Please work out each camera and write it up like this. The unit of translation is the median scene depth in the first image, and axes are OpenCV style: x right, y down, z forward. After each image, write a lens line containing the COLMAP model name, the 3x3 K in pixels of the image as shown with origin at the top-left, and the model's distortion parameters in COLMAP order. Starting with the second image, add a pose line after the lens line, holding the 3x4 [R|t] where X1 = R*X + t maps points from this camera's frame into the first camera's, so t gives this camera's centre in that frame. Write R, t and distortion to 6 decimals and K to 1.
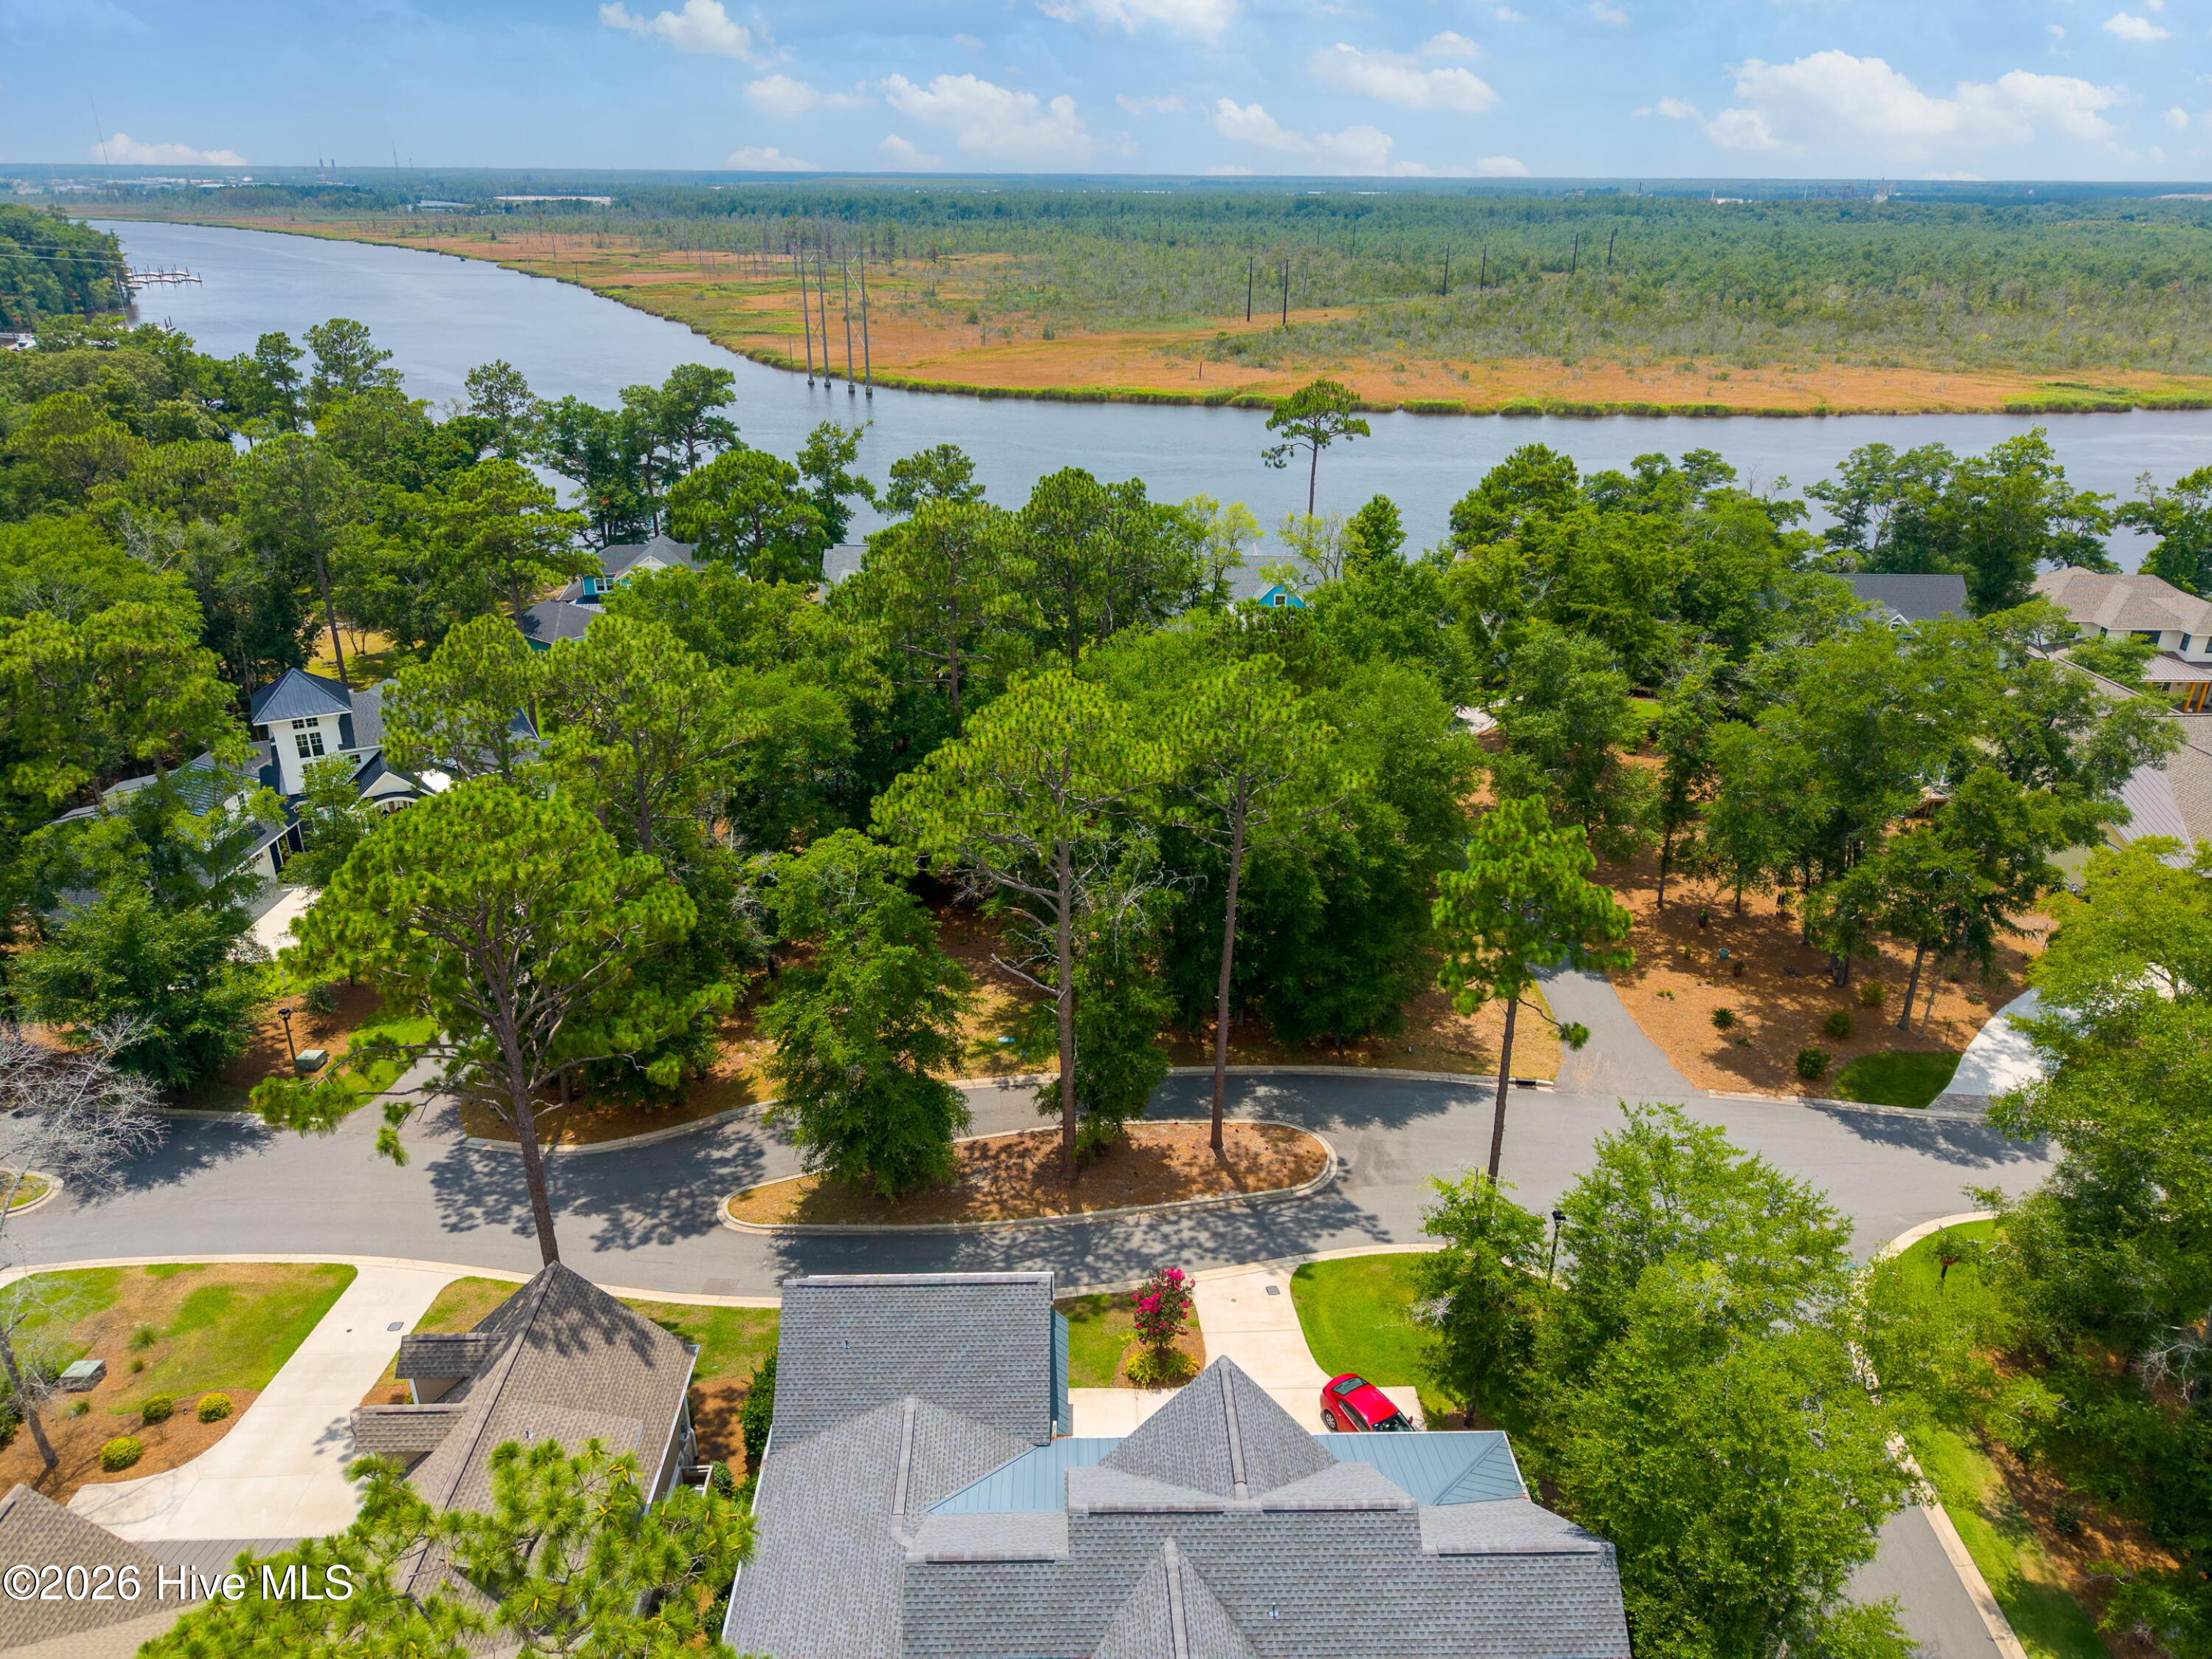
lens RADIAL K [[1495.6, 0, 1149.0], [0, 1495.6, 831.9], [0, 0, 1]] dist [0.005046, 0.002397]
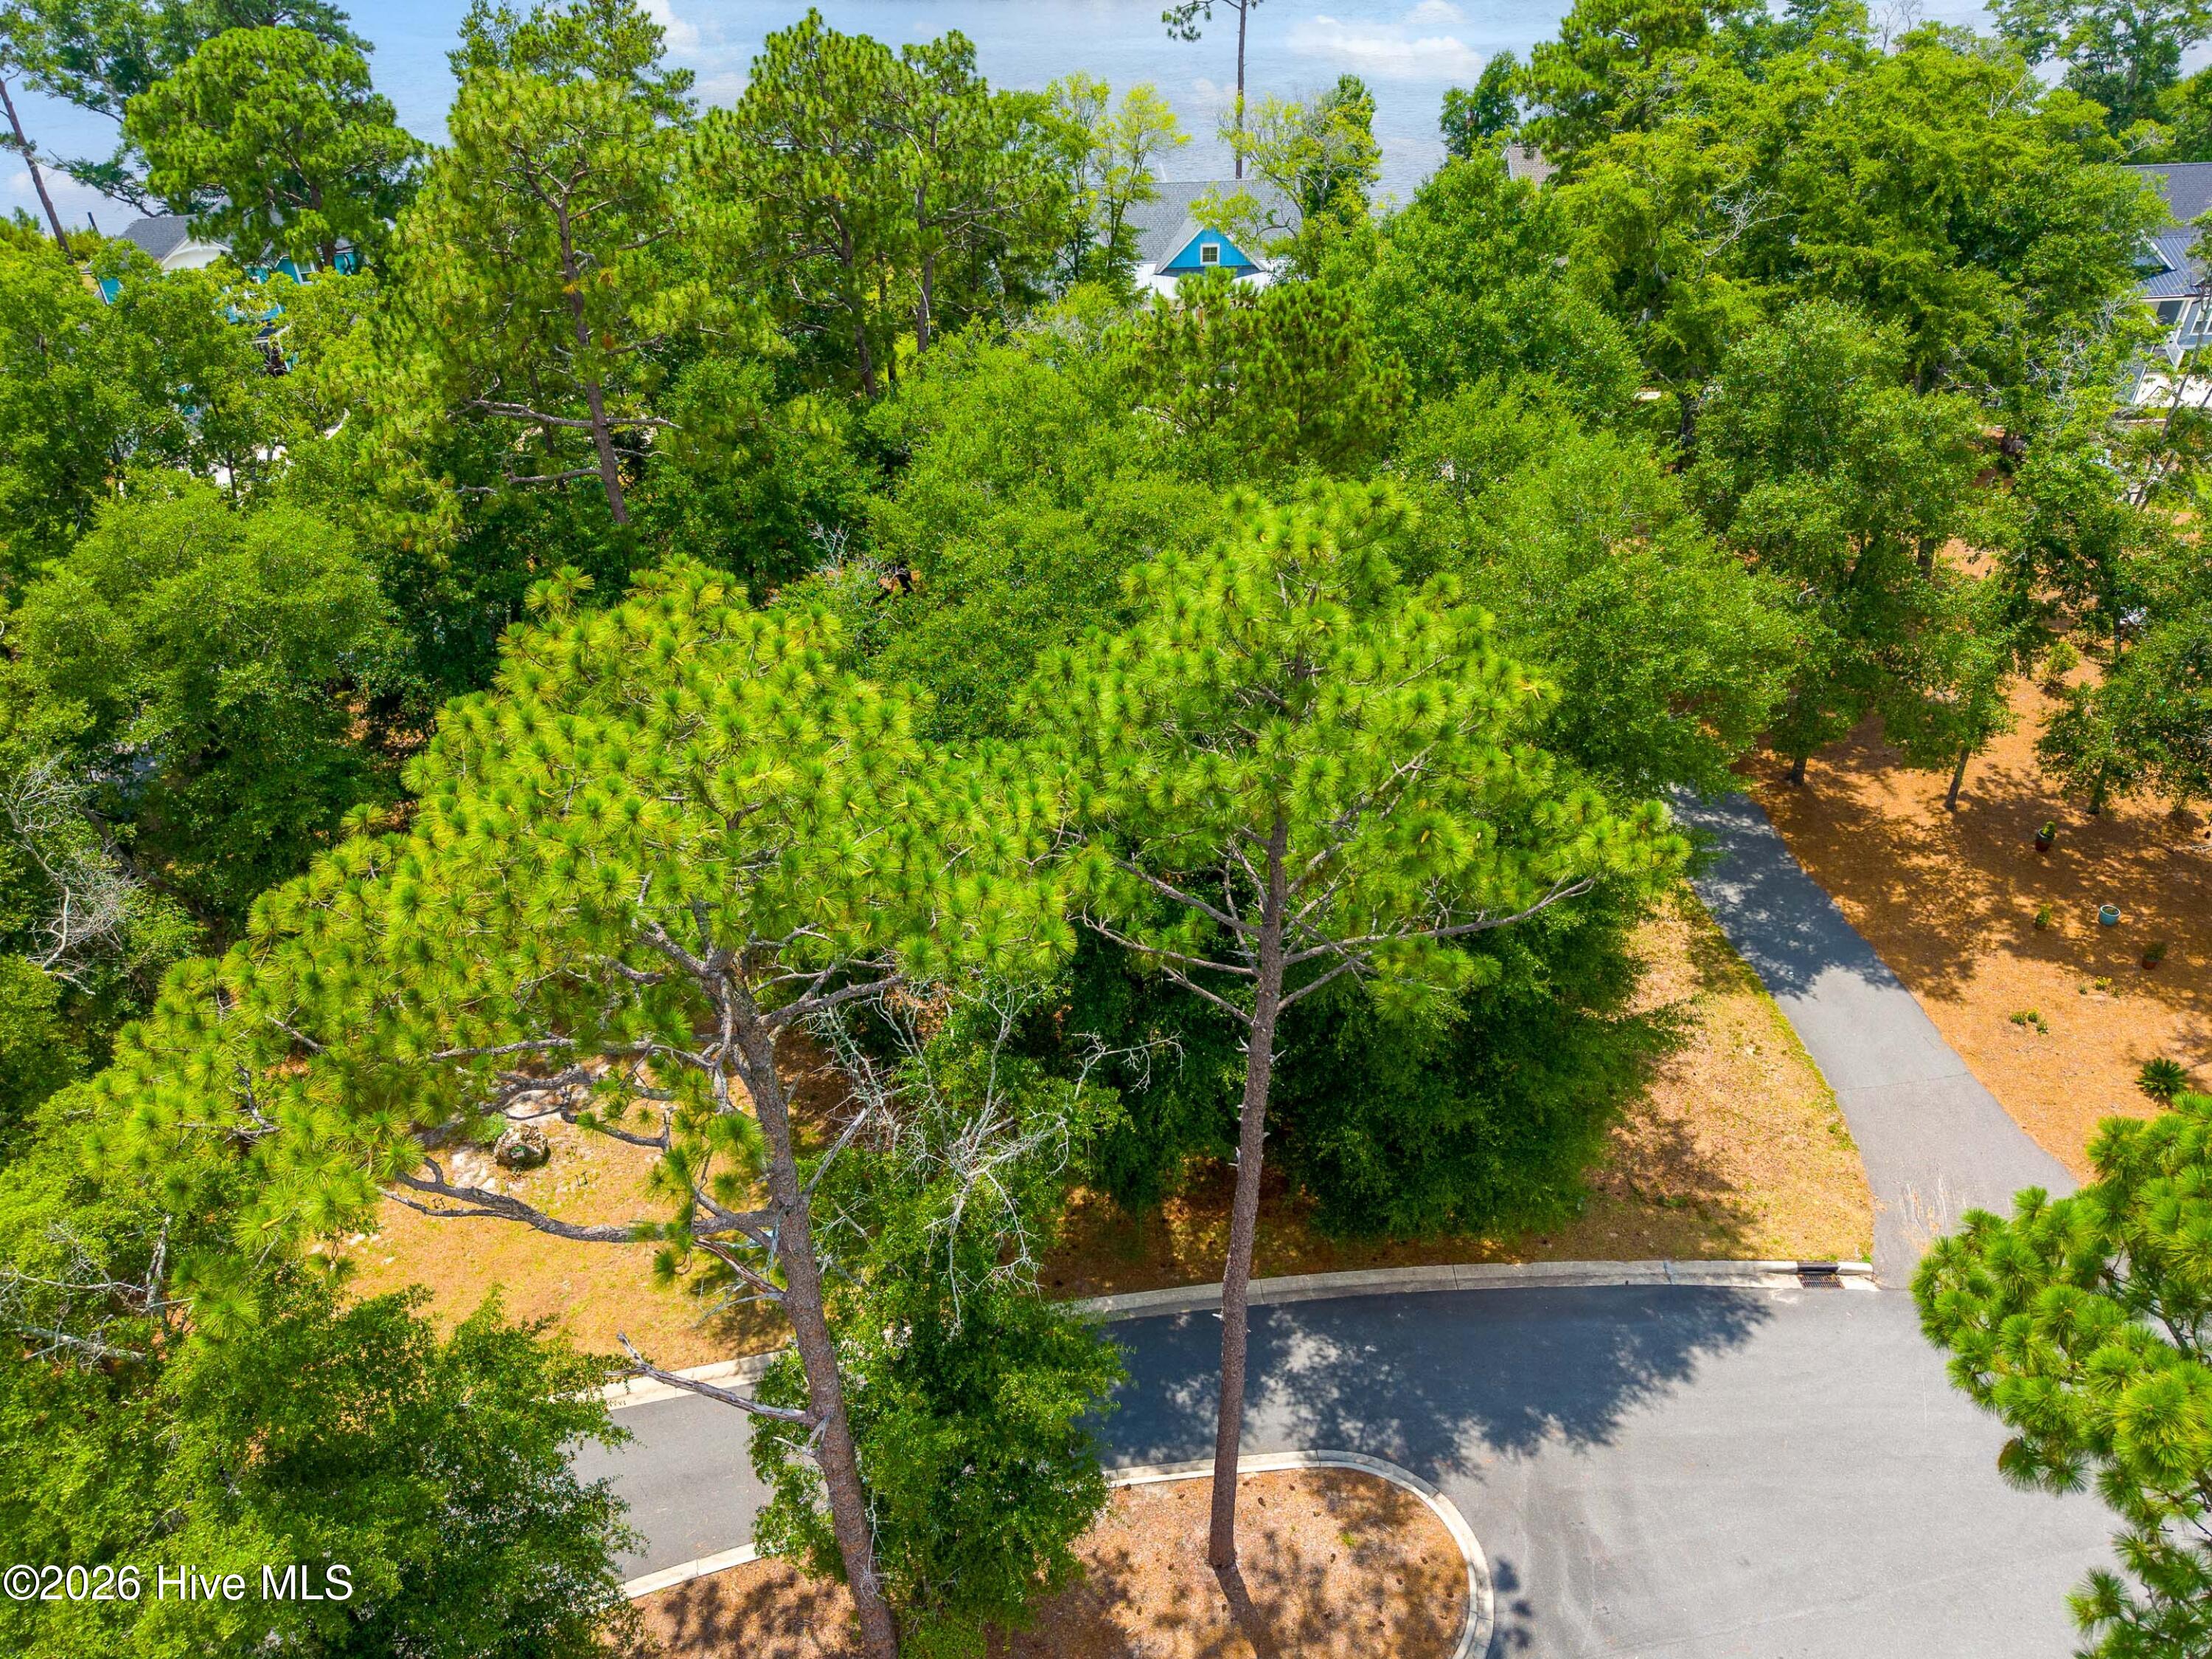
lens RADIAL K [[1546.8, 0, 1153.9], [0, 1546.8, 831.4], [0, 0, 1]] dist [0.000905, -0.022867]
pose [[0.995525, -0.072685, 0.060383, 0.006275], [0.058615, 0.976214, 0.208737, -0.058284], [-0.074119, -0.204264, 0.976106, 0.334264]]
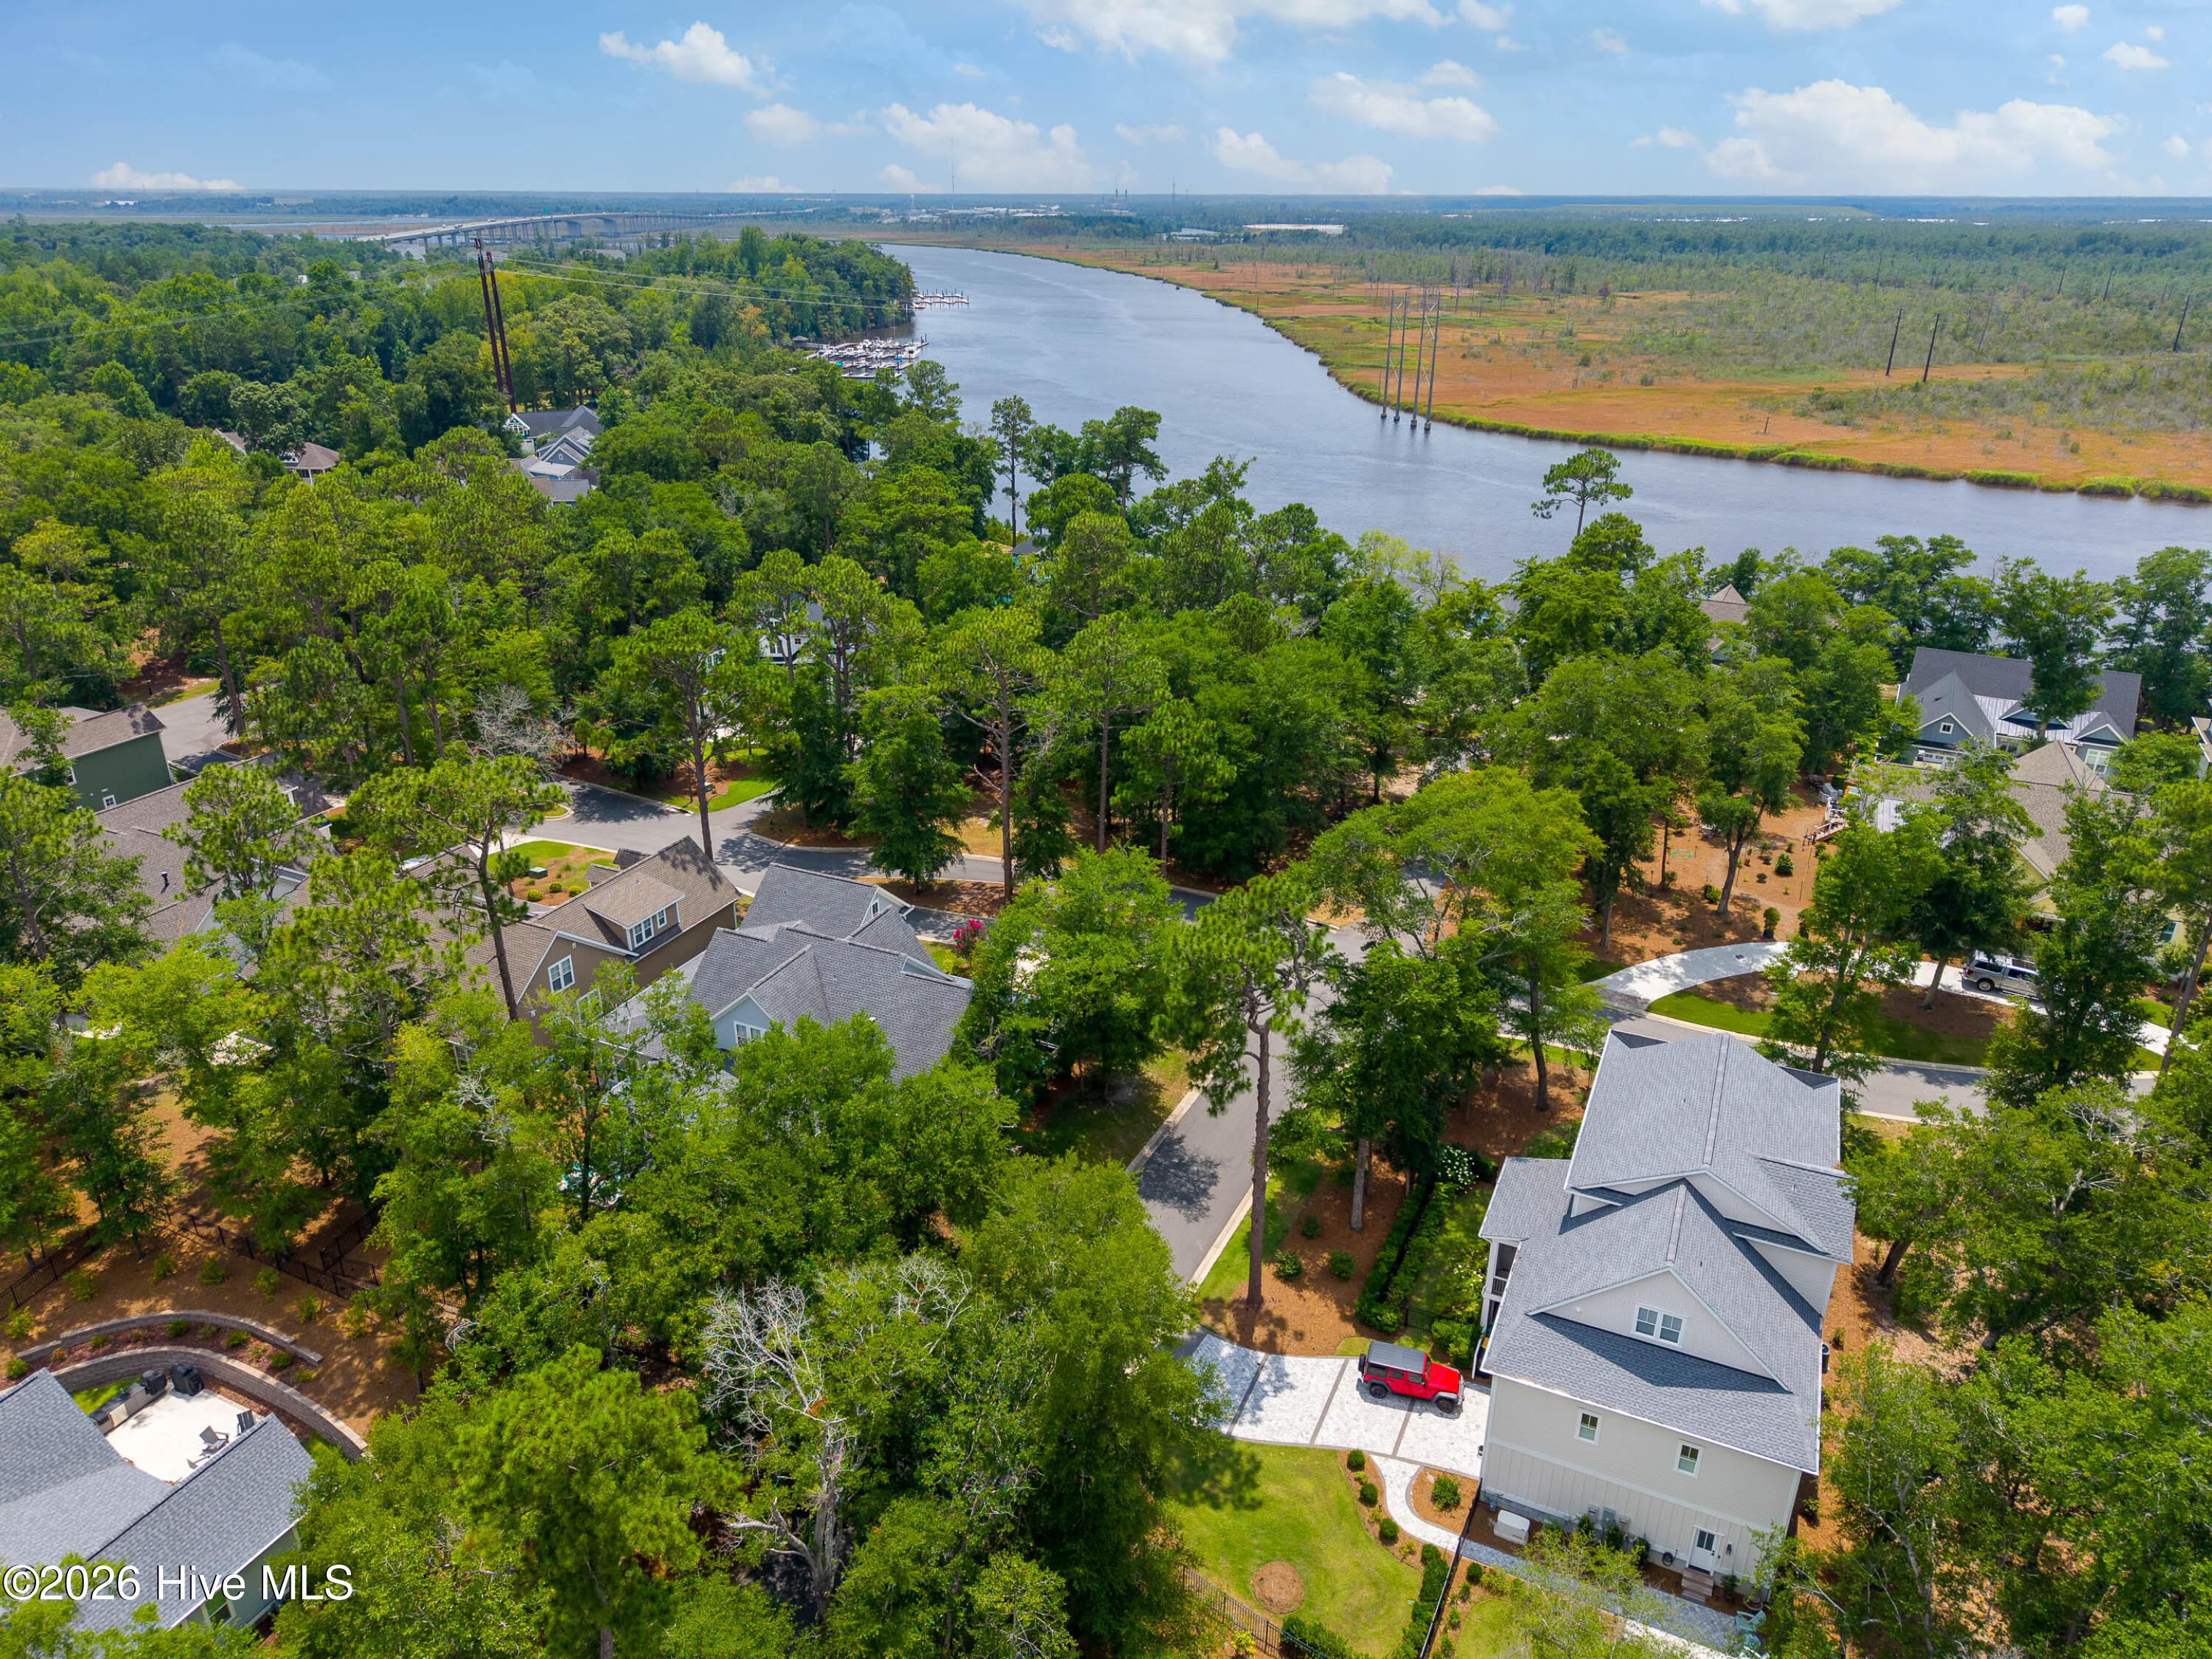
lens RADIAL K [[1546.8, 0, 1153.9], [0, 1546.8, 831.4], [0, 0, 1]] dist [0.000905, -0.022867]
pose [[0.896820, 0.167400, -0.409501, 0.444275], [-0.176461, 0.984180, 0.015867, 0.049218], [0.405679, 0.058031, 0.912172, -0.307698]]
